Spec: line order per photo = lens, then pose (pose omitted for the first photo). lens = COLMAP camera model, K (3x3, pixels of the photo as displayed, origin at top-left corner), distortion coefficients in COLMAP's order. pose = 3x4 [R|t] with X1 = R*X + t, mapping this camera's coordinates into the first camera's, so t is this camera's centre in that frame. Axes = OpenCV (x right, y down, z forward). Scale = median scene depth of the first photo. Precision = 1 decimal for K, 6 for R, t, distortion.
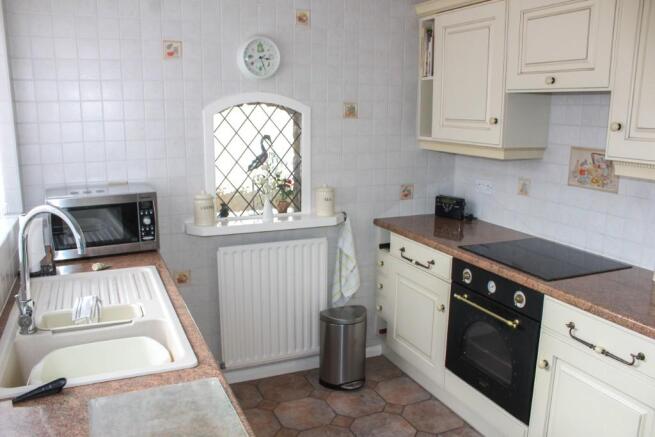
lens RADIAL K [[540.1, 0, 327.5], [0, 540.1, 218.5], [0, 0, 1]] dist [-0.174099, 0.152679]
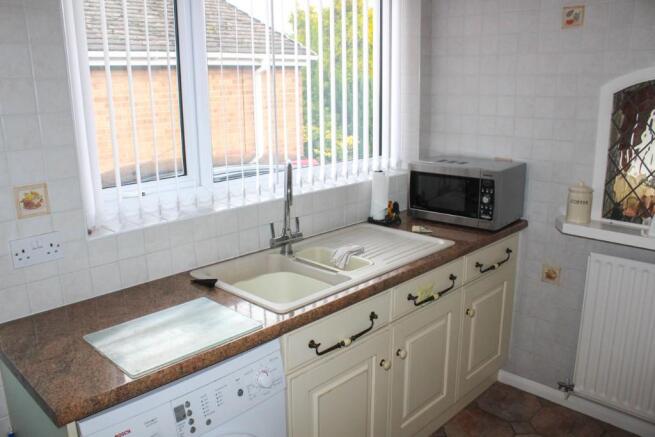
lens RADIAL K [[540.1, 0, 327.5], [0, 540.1, 218.5], [0, 0, 1]] dist [-0.174099, 0.152679]
pose [[0.375584, 0.218051, -0.900772, 0.432125], [-0.174180, 0.971217, 0.162477, -0.068462], [0.910274, 0.095872, 0.402754, 0.337412]]
